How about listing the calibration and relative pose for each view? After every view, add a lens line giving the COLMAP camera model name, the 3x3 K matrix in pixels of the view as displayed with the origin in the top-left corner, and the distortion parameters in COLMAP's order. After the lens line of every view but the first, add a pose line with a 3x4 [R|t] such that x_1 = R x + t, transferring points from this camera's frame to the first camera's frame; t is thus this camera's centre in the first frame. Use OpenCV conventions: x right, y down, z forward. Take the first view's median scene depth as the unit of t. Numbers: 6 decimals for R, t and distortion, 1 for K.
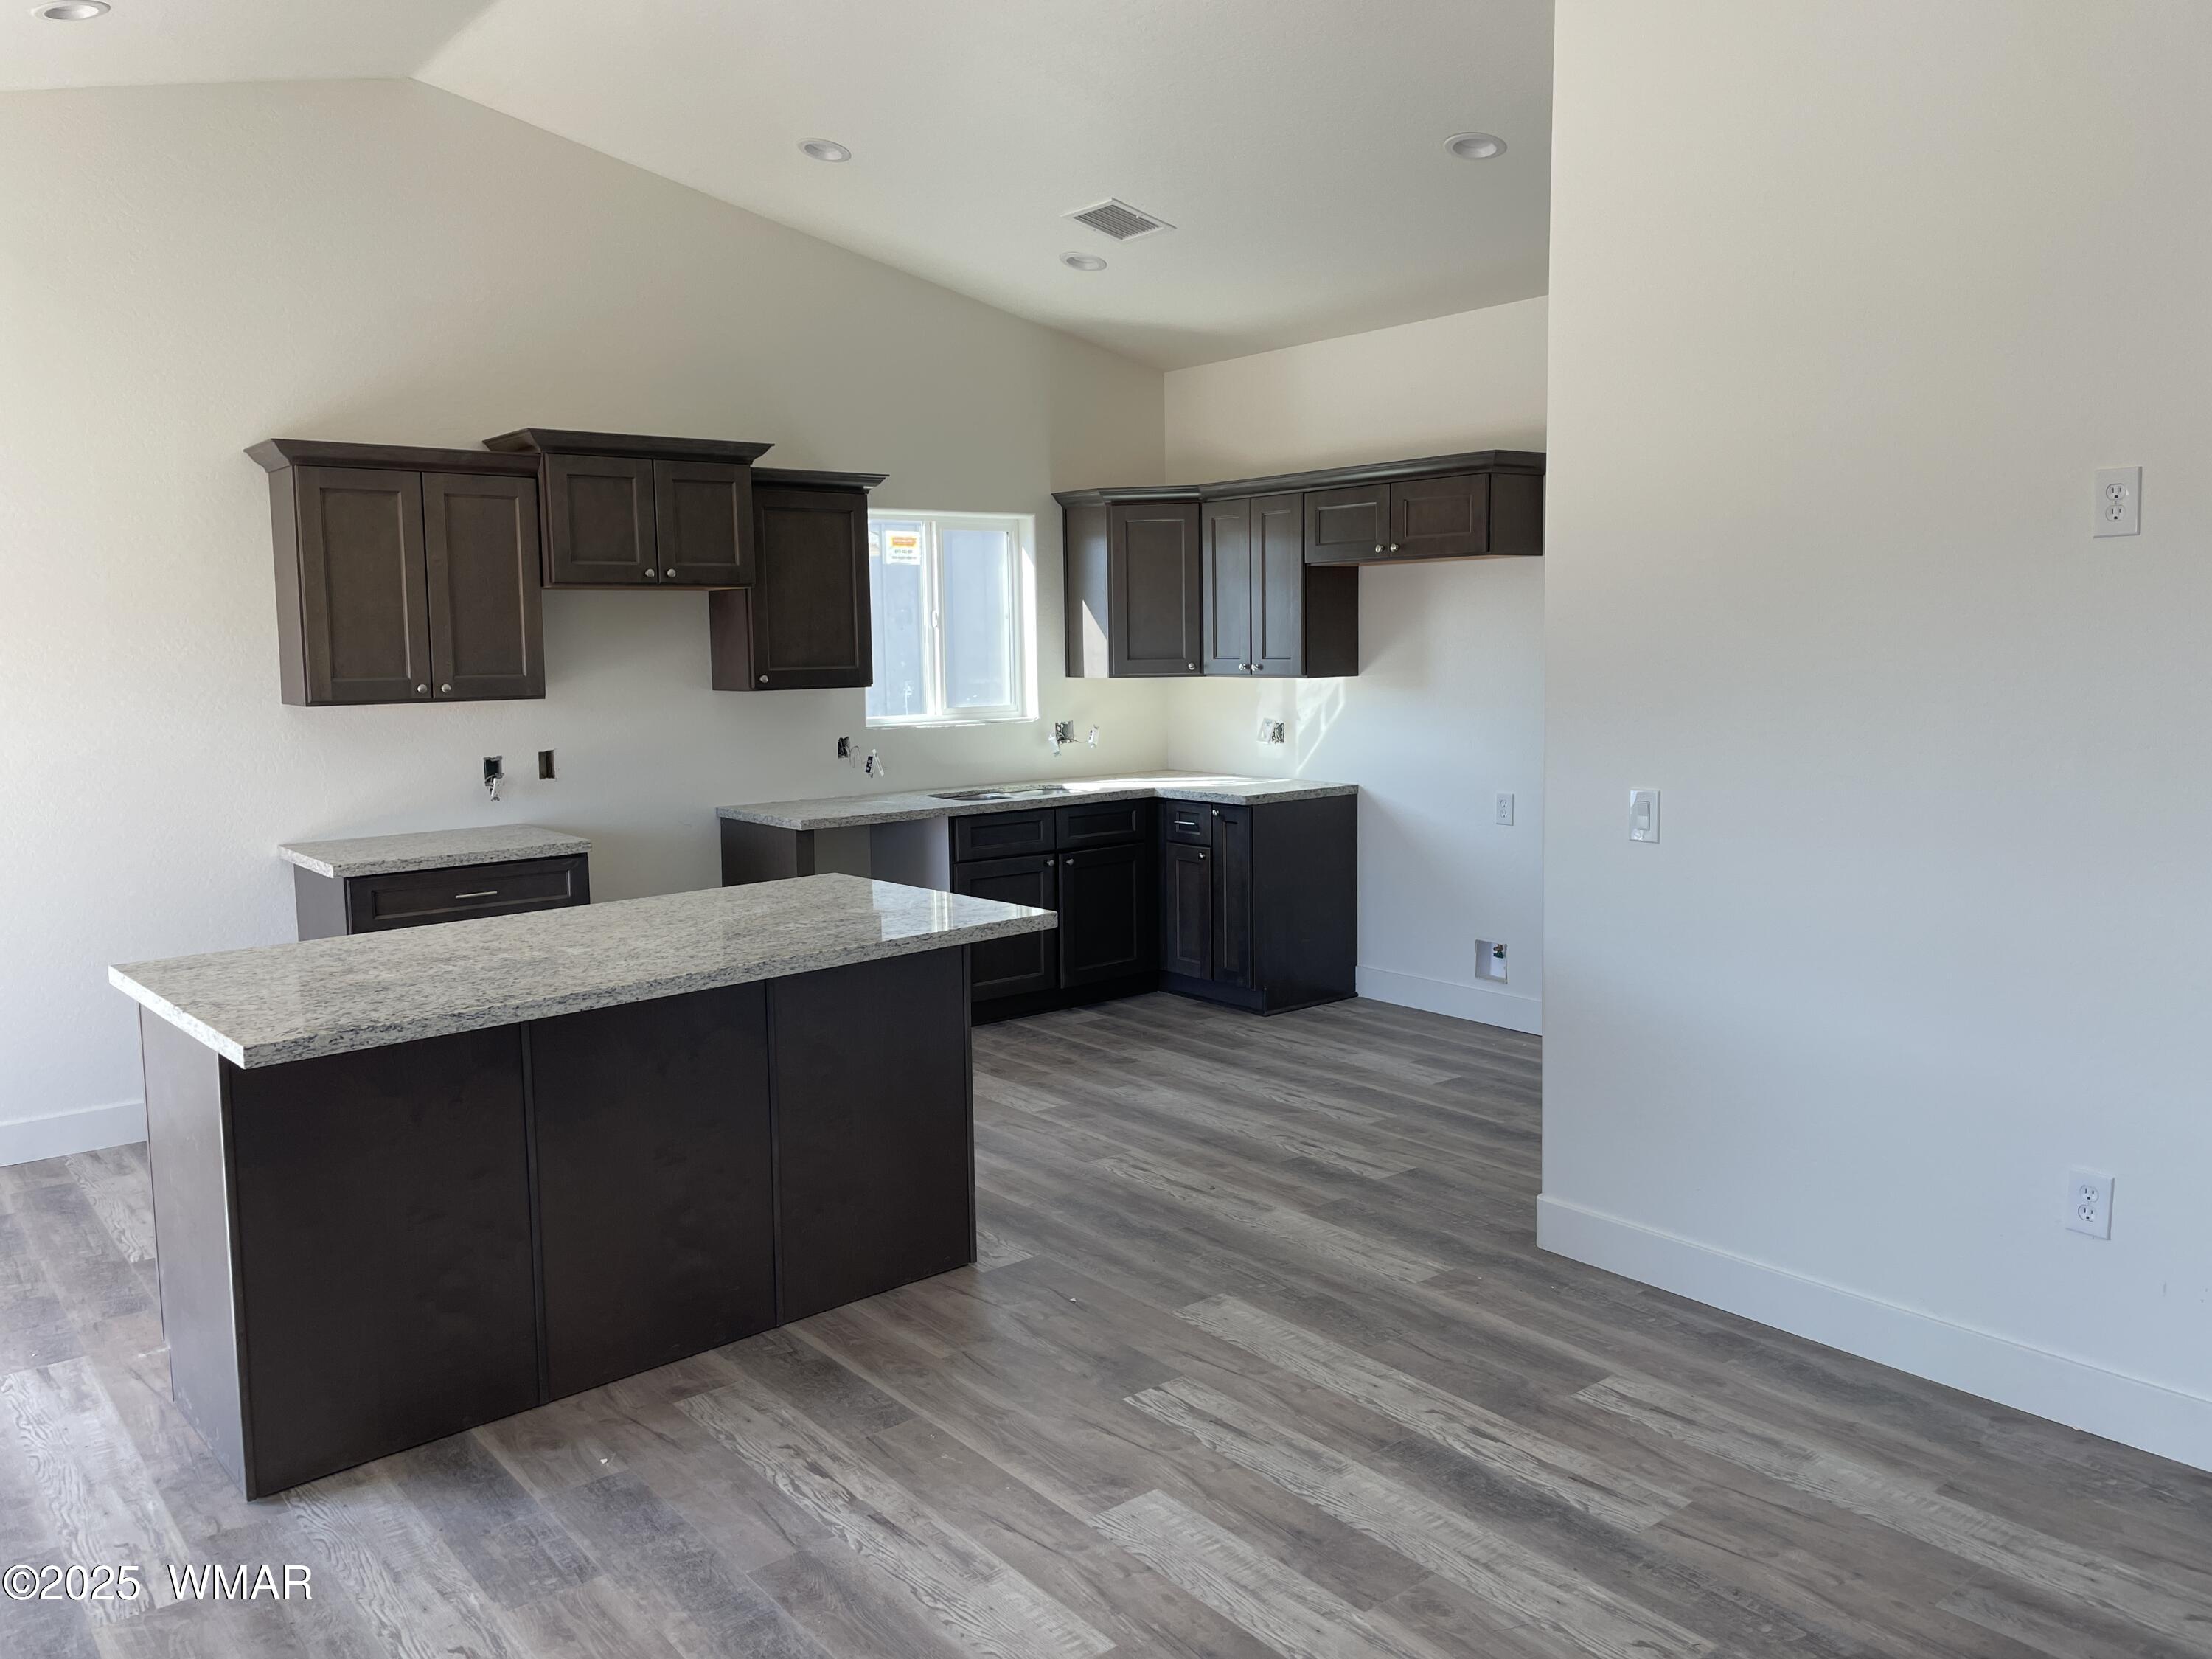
lens RADIAL K [[1660.2, 0, 1104.9], [0, 1660.2, 810.7], [0, 0, 1]] dist [0.061952, -0.028611]
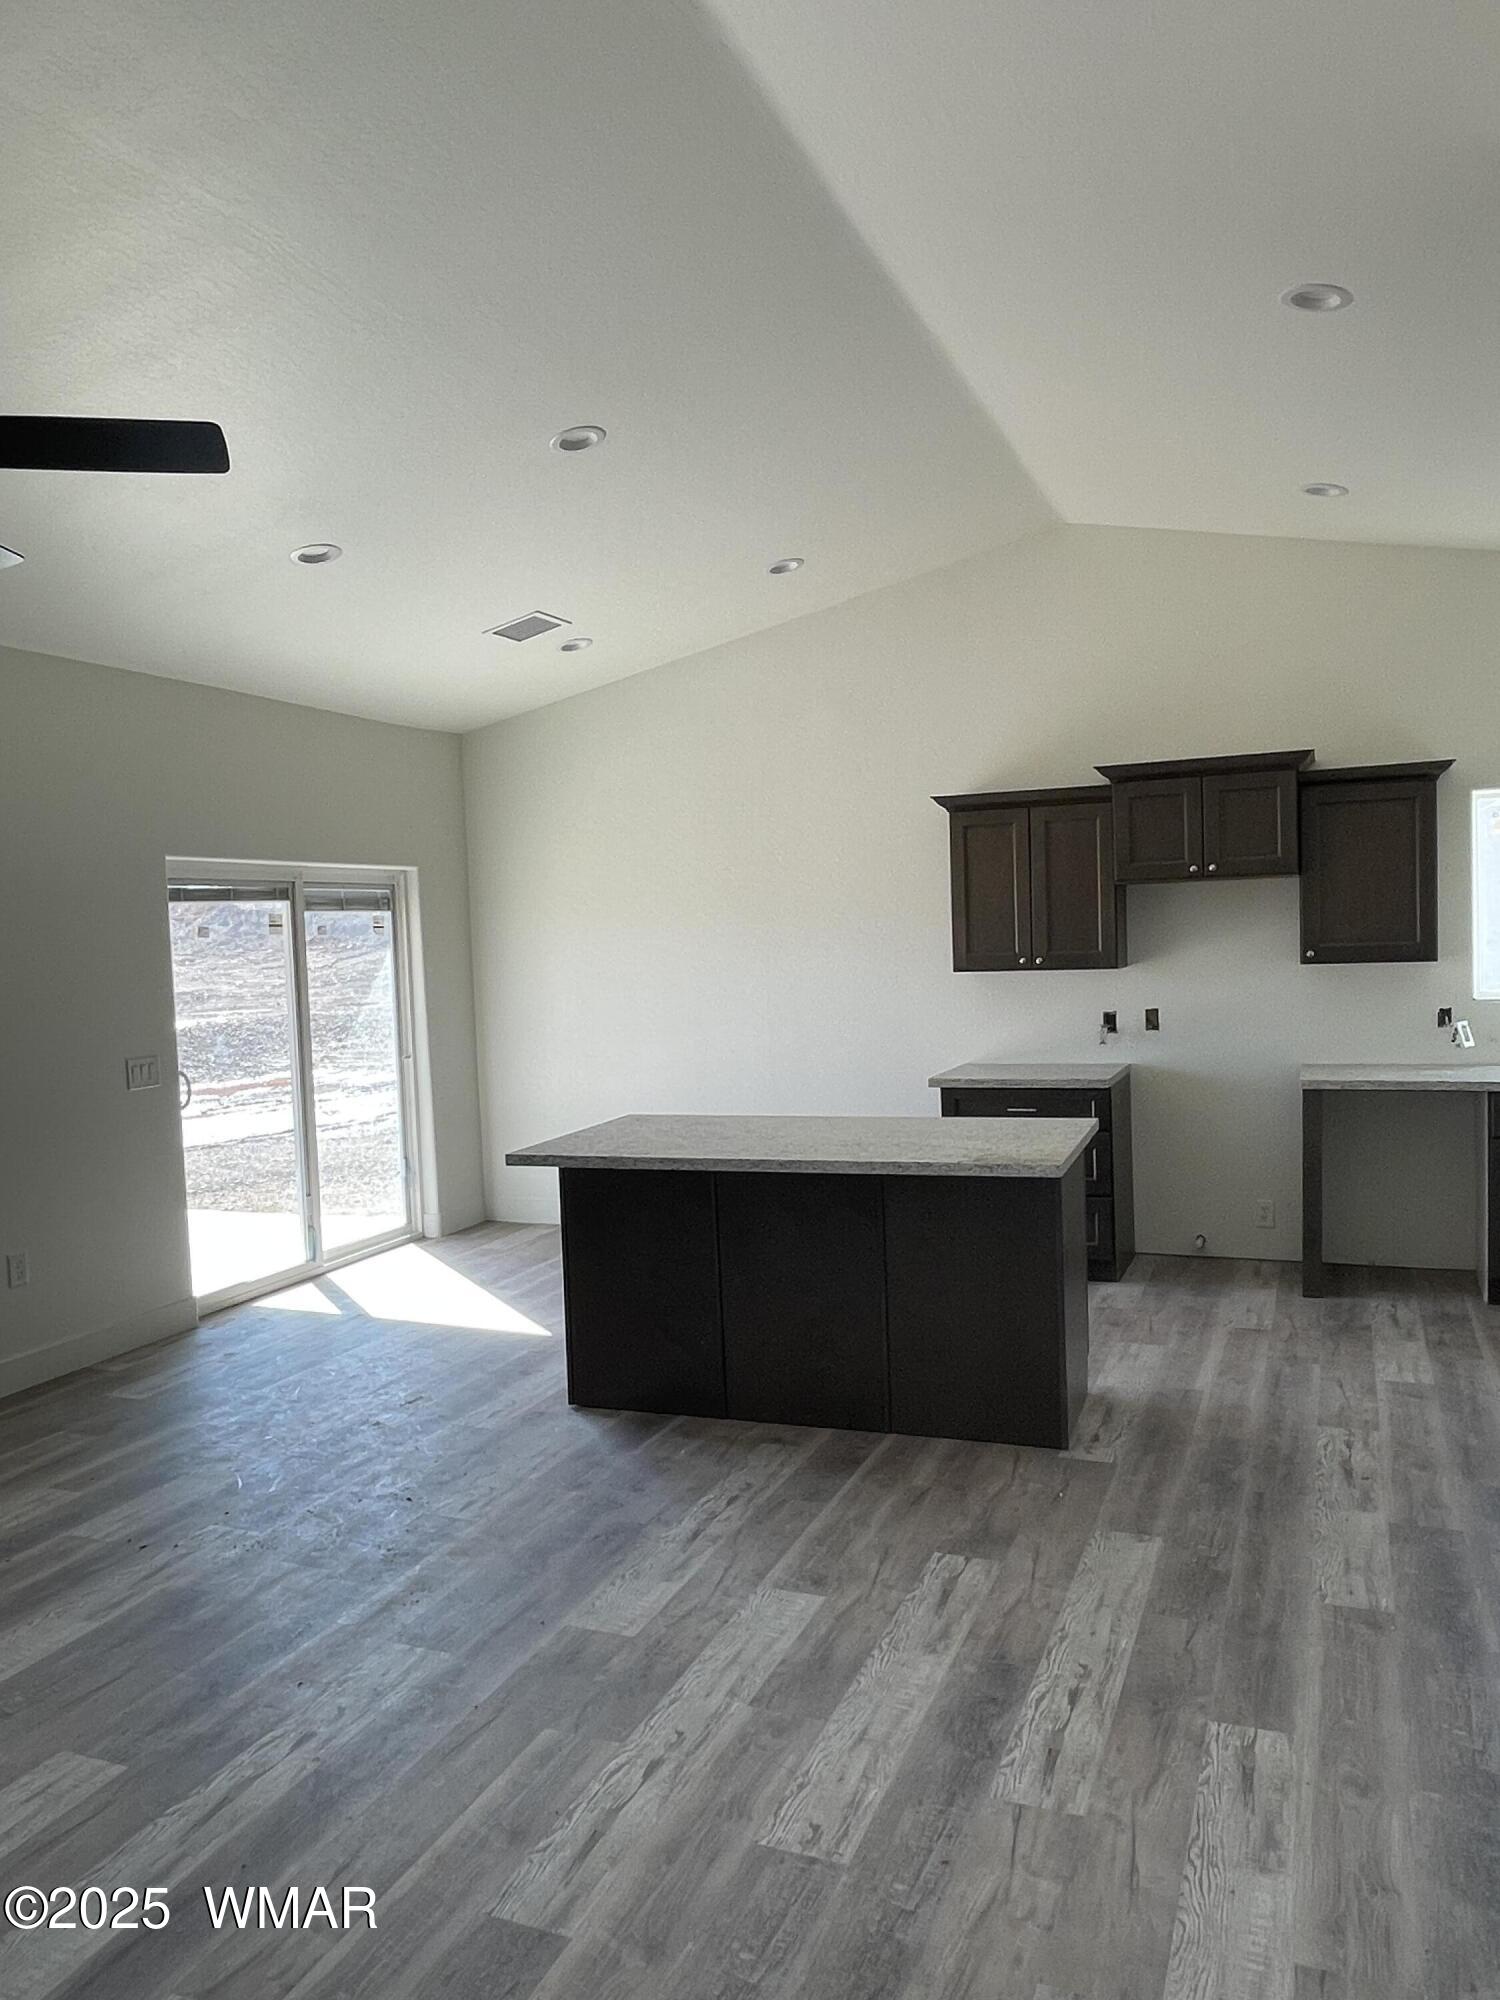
lens RADIAL K [[1428.7, 0, 749.8], [0, 1428.7, 1010.6], [0, 0, 1]] dist [0.000007, 0.013043]
pose [[0.484490, 0.042862, -0.873746, 0.750740], [-0.069090, 0.997554, 0.010625, -0.039839], [0.872064, 0.055220, 0.486266, 0.315374]]
